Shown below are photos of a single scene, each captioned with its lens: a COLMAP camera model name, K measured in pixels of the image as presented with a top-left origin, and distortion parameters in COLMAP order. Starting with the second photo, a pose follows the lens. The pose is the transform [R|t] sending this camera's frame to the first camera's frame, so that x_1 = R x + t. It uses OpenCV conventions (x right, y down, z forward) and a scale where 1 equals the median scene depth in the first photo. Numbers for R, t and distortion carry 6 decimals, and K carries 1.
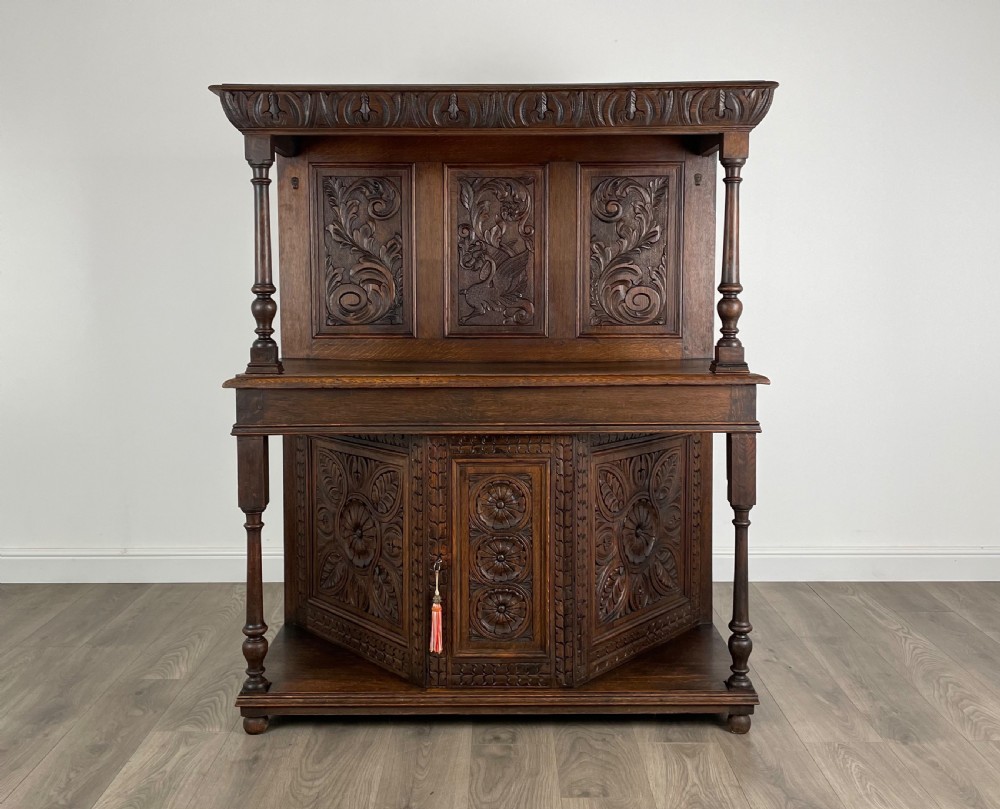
lens RADIAL K [[1034.0, 0, 499.9], [0, 1034.0, 381.5], [0, 0, 1]] dist [0.091007, -0.015830]
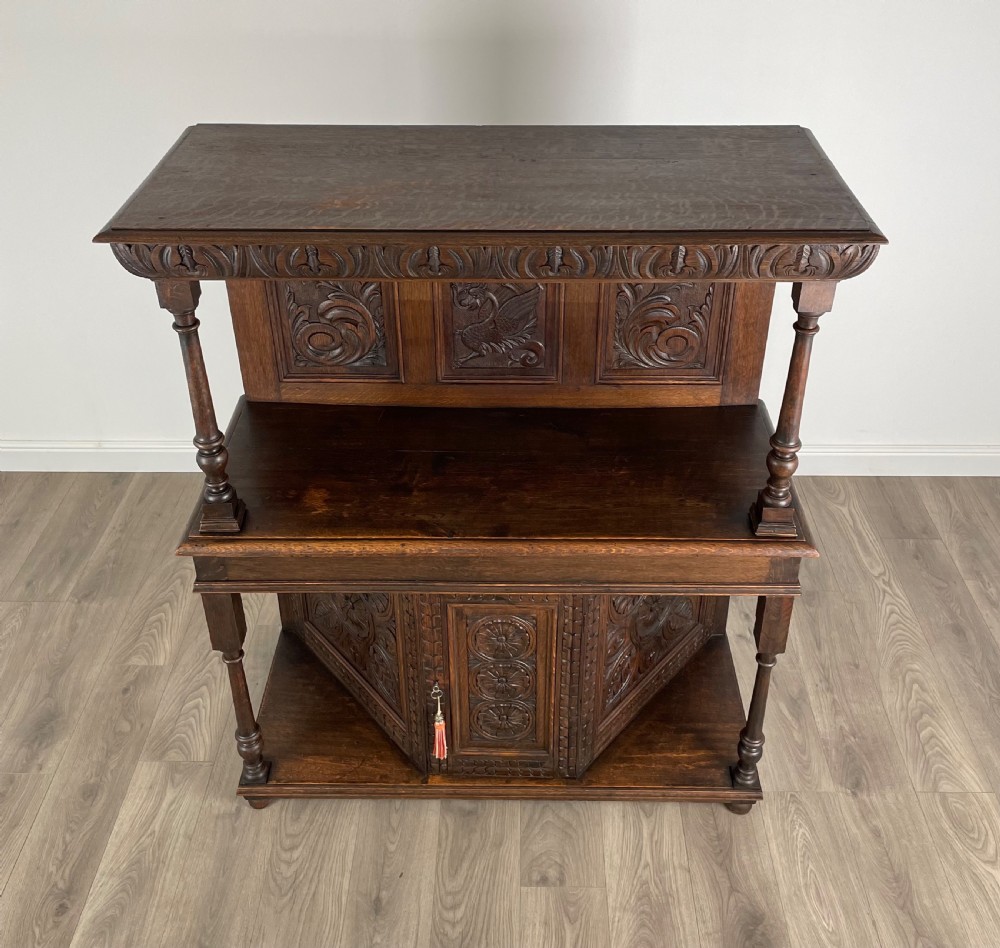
lens RADIAL K [[1035.5, 0, 504.5], [0, 1035.5, 415.5], [0, 0, 1]] dist [0.056282, -0.015011]
pose [[0.999873, 0.005893, -0.014806, 0.014650], [0.001809, 0.881131, 0.472868, -0.462206], [0.015833, -0.472835, 0.881009, 0.280931]]
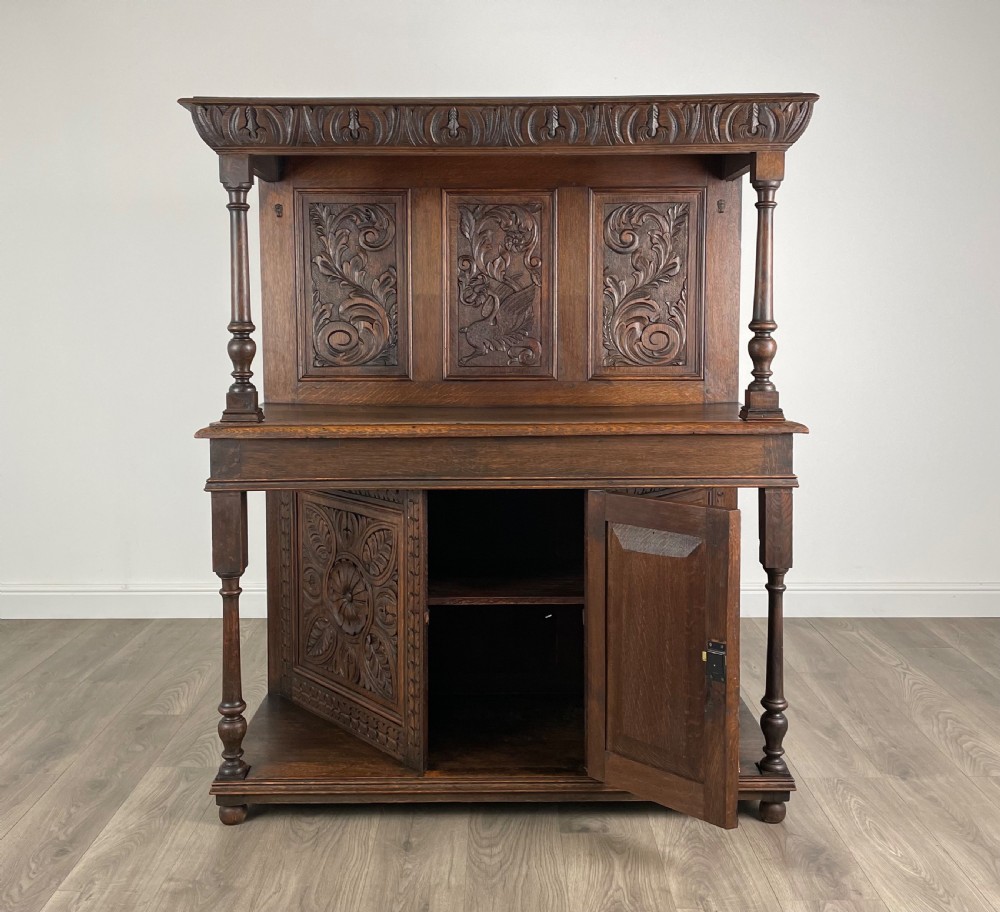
lens RADIAL K [[1031.4, 0, 499.0], [0, 1031.4, 415.0], [0, 0, 1]] dist [0.079661, -0.012256]
pose [[0.999999, -0.001337, 0.000834, -0.005939], [0.001339, 0.999996, -0.002504, -0.010401], [-0.000831, 0.002505, 0.999997, 0.101650]]
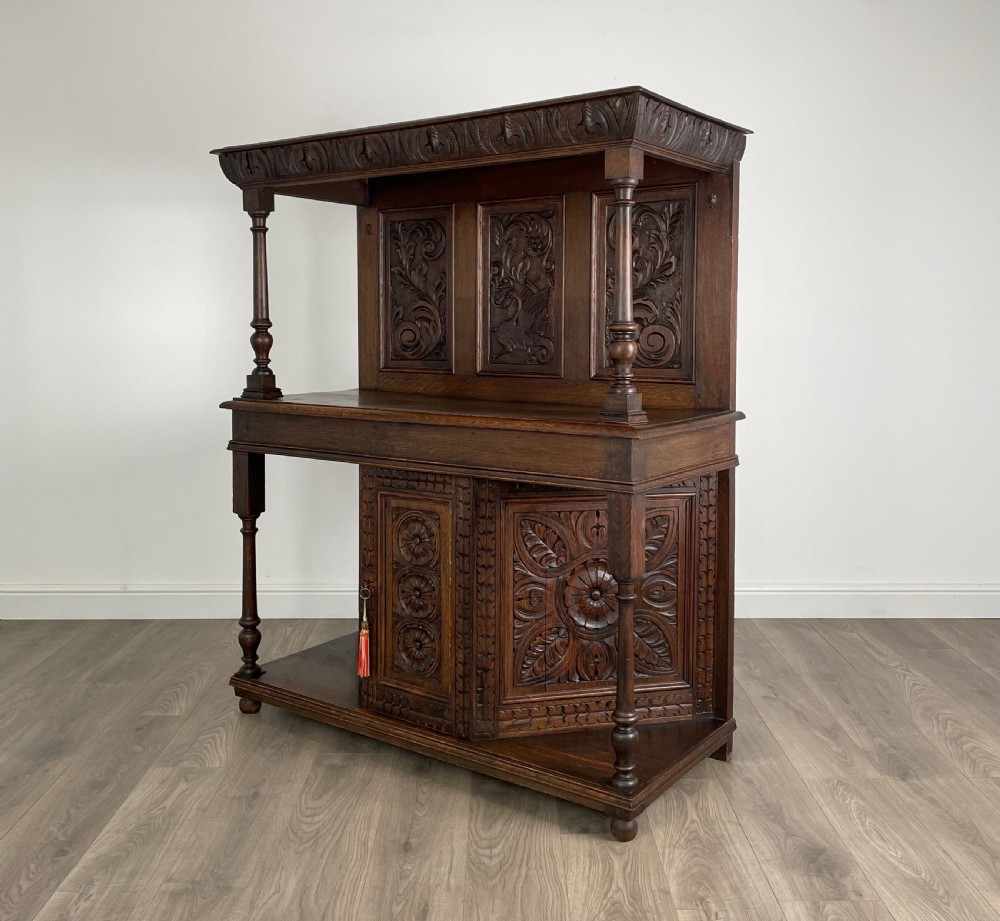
lens RADIAL K [[1028.4, 0, 479.0], [0, 1028.4, 411.5], [0, 0, 1]] dist [0.112217, 0.002891]
pose [[0.803320, 0.056424, -0.592869, 0.607286], [-0.062795, 0.997977, 0.009893, -0.018609], [0.592228, 0.029282, 0.805238, 0.219005]]
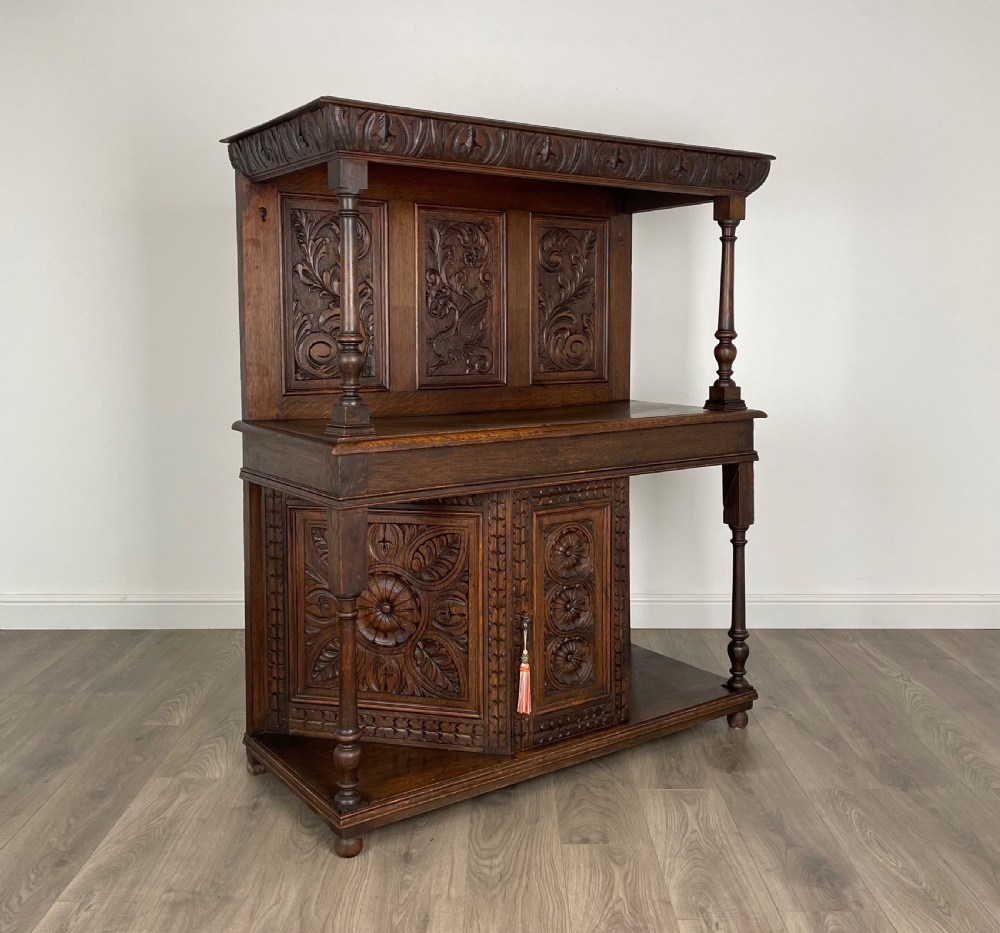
lens RADIAL K [[1024.2, 0, 512.1], [0, 1024.2, 424.0], [0, 0, 1]] dist [0.090818, 0.001358]
pose [[0.815250, -0.054179, 0.576570, -0.580663], [0.058482, 0.998227, 0.011109, -0.018284], [-0.576149, 0.024662, 0.816972, 0.214076]]
